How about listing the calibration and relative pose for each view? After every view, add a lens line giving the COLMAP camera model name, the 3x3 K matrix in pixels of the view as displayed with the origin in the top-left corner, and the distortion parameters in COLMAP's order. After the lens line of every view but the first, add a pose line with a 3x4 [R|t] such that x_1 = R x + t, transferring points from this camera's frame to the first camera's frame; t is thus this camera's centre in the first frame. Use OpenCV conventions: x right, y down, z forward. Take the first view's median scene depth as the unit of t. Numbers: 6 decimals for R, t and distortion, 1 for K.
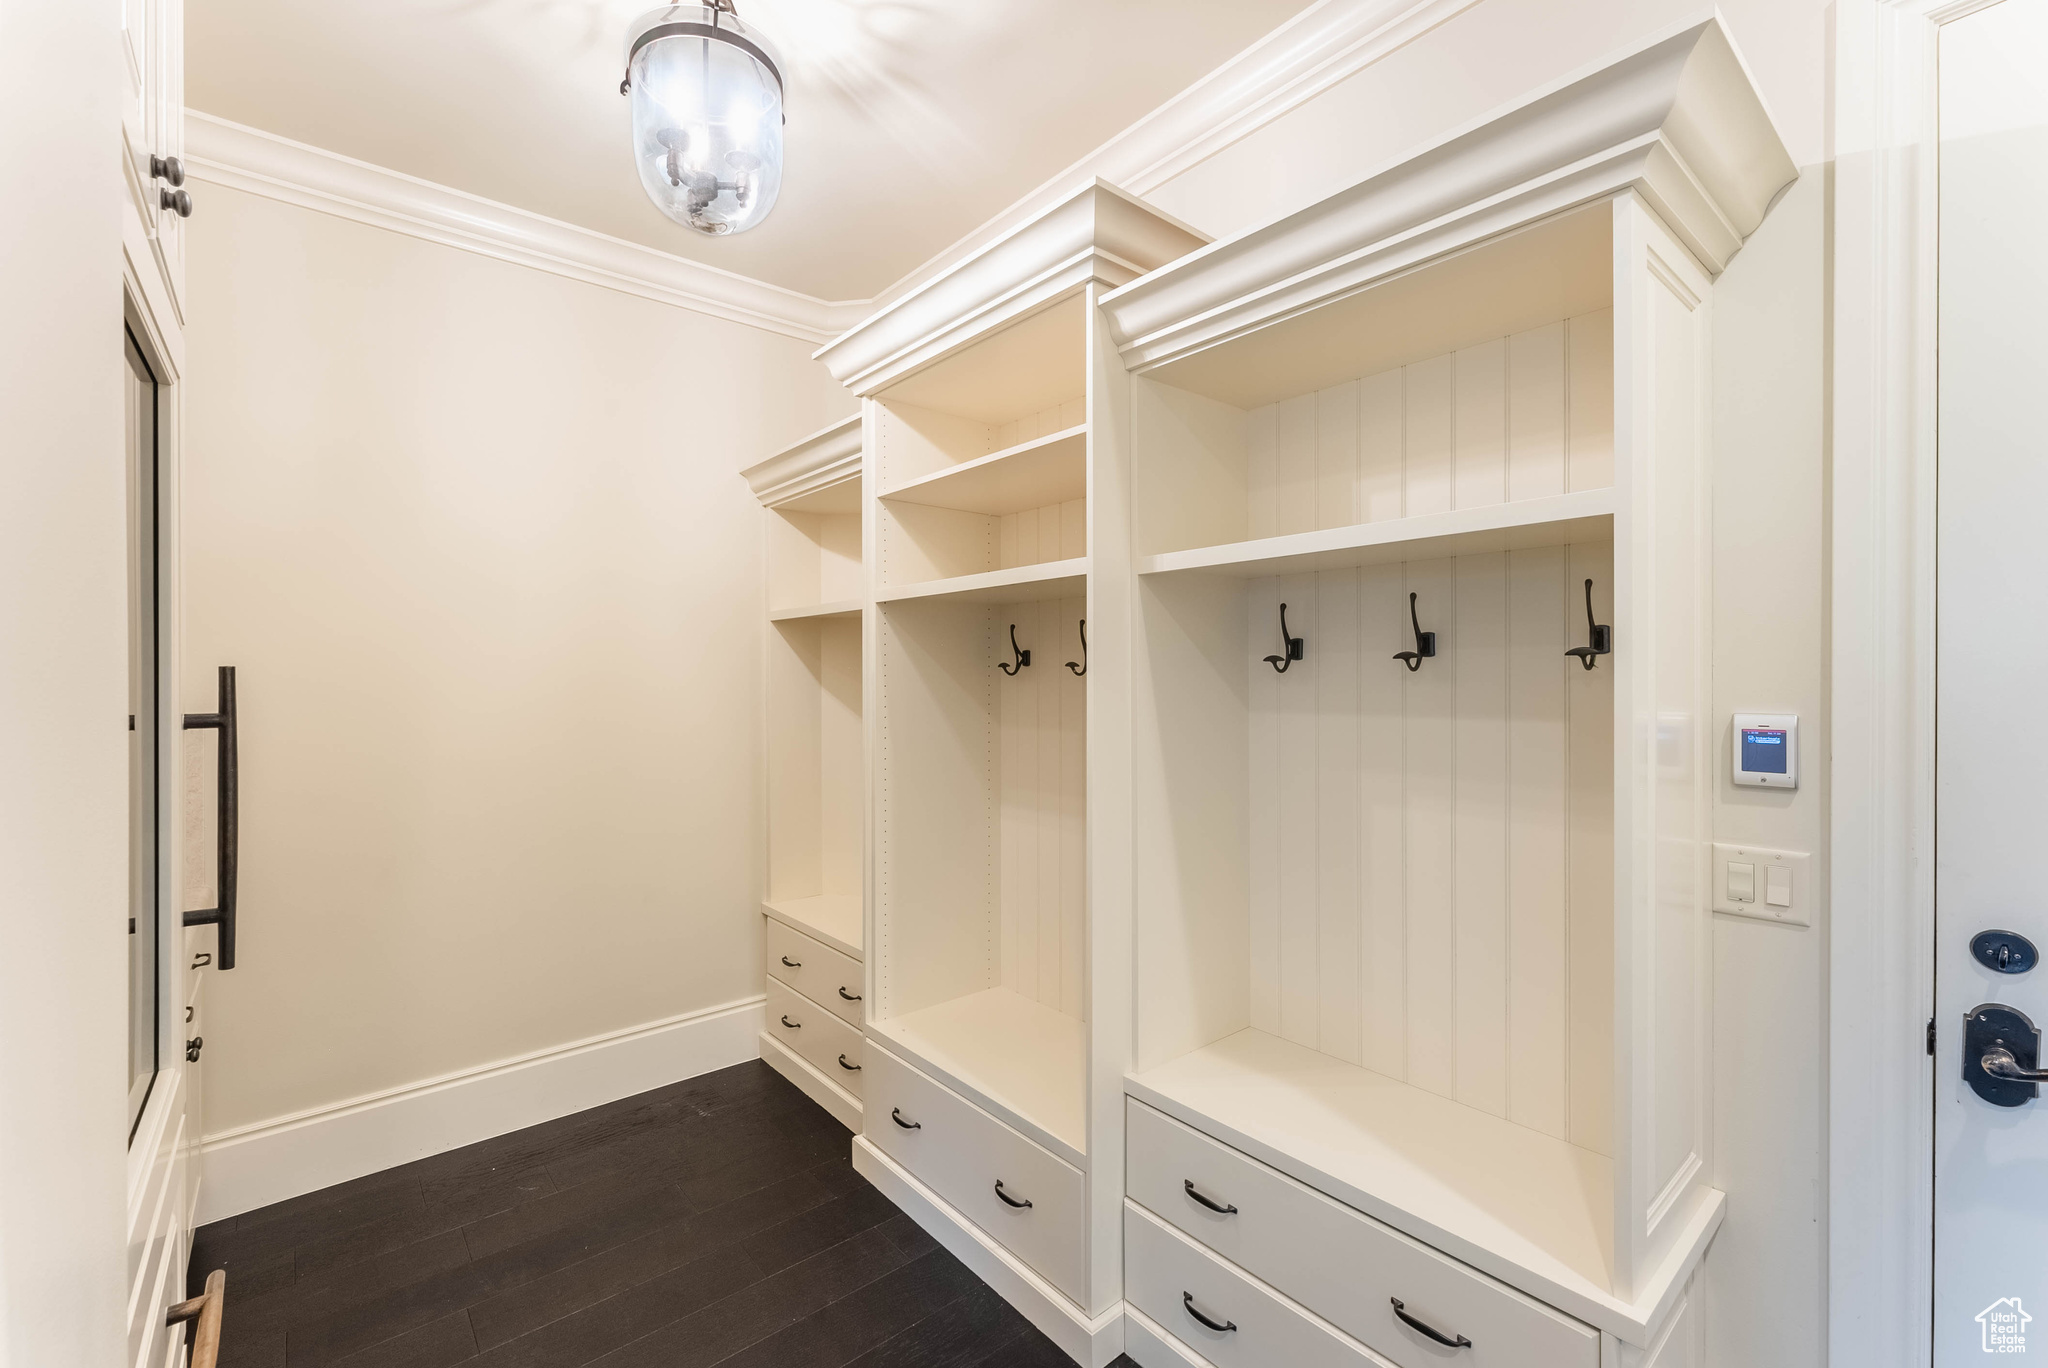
lens RADIAL K [[831.2, 0, 1012.9], [0, 831.2, 679.8], [0, 0, 1]] dist [-0.001020, -0.000304]
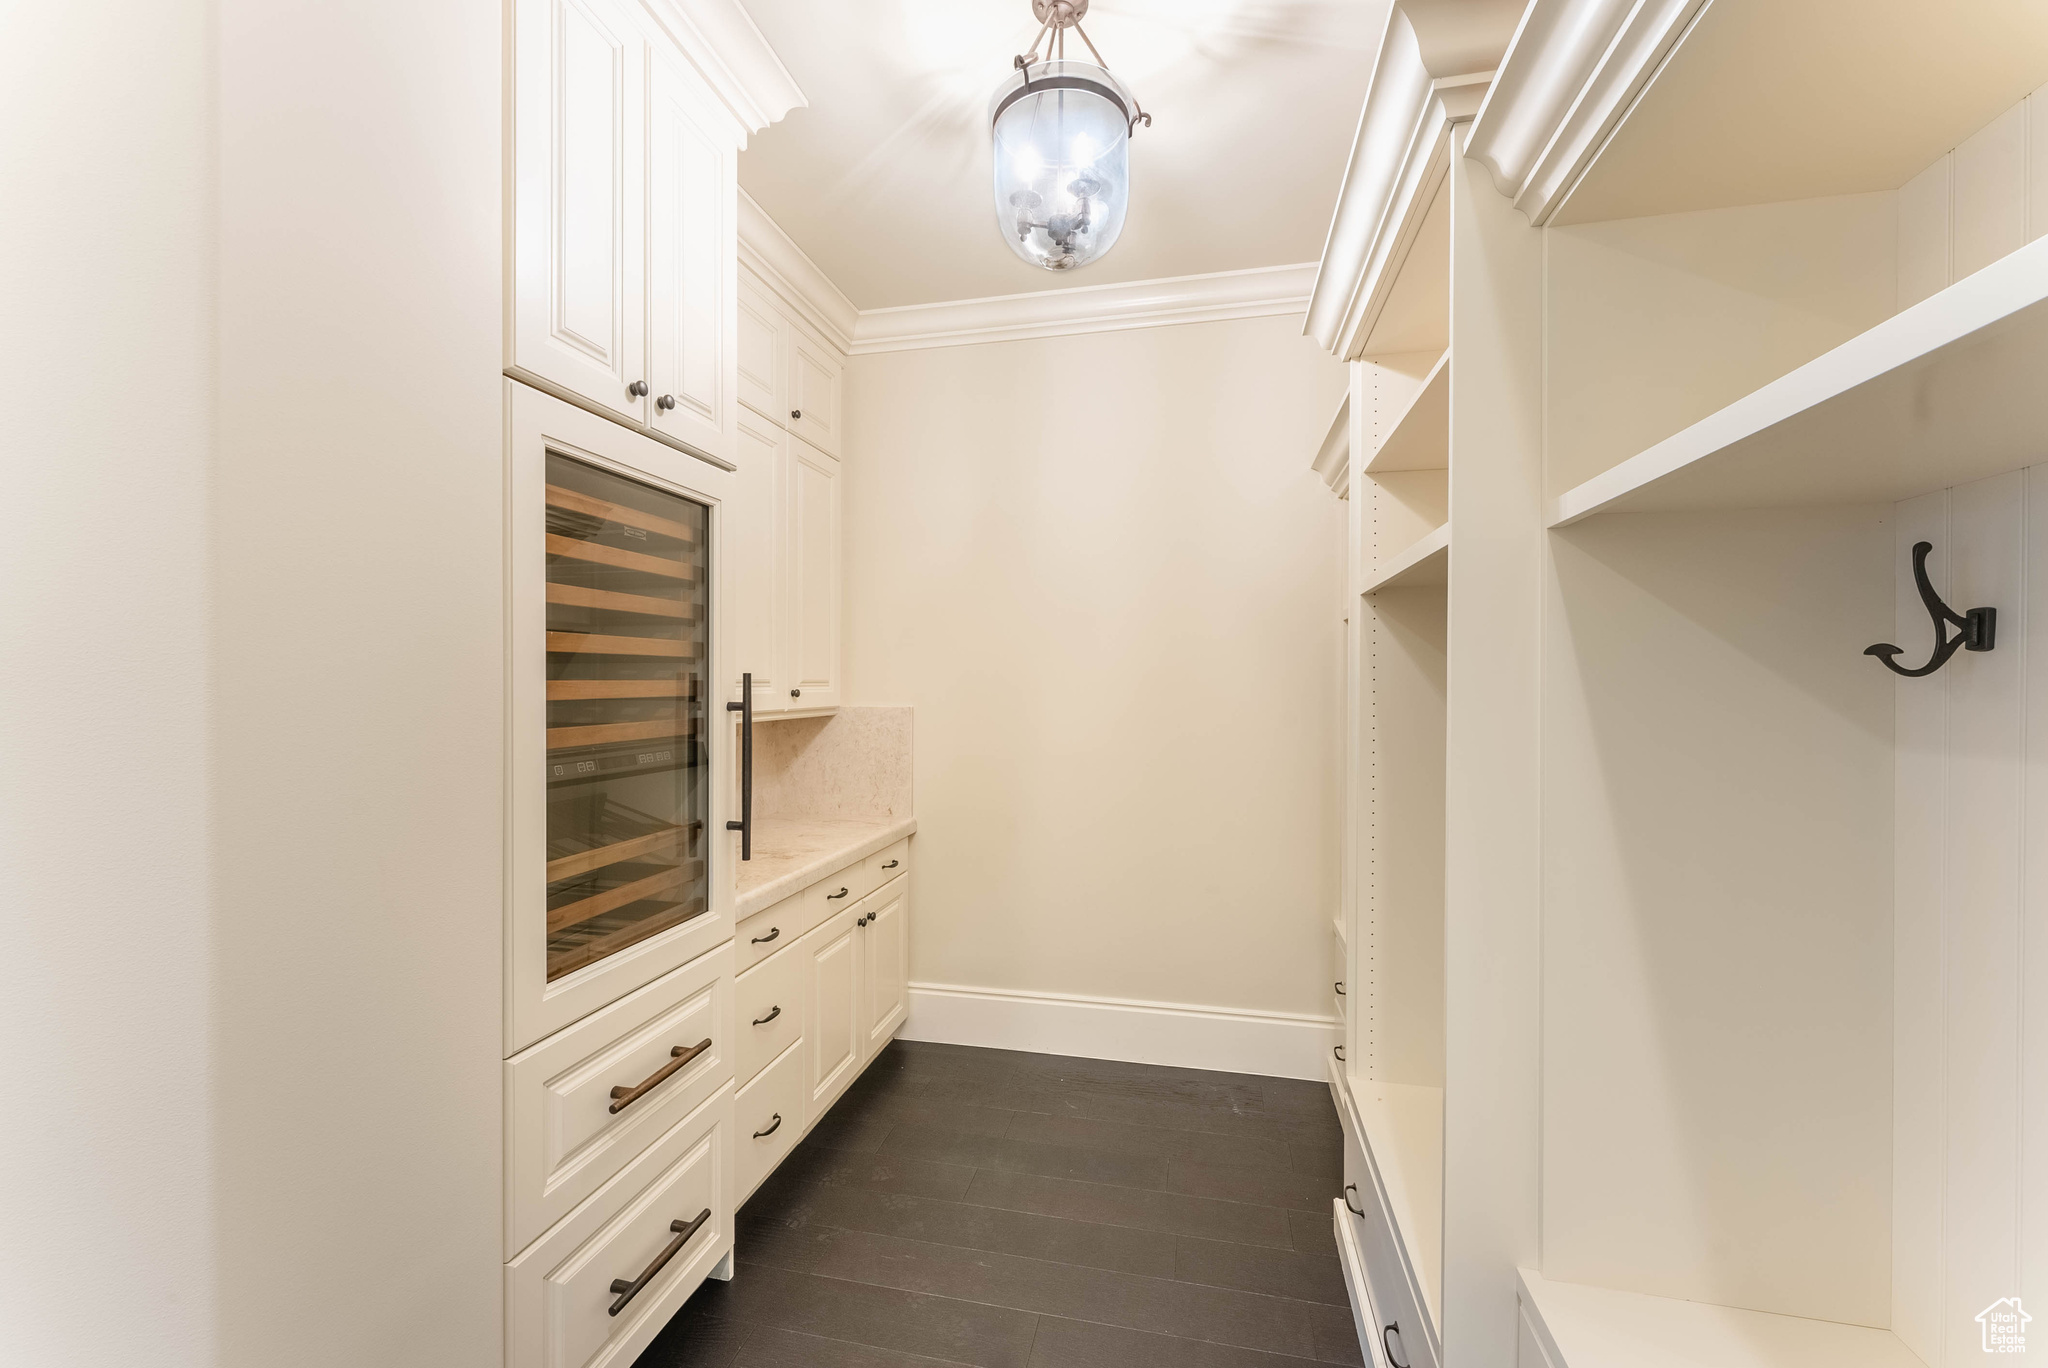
lens RADIAL K [[831.2, 0, 1015.1], [0, 831.2, 684.8], [0, 0, 1]] dist [-0.001020, -0.000304]
pose [[0.622212, 0.008484, -0.782803, 0.380141], [-0.005615, 0.999964, 0.006375, -0.003408], [0.782829, 0.000428, 0.622237, 0.238619]]
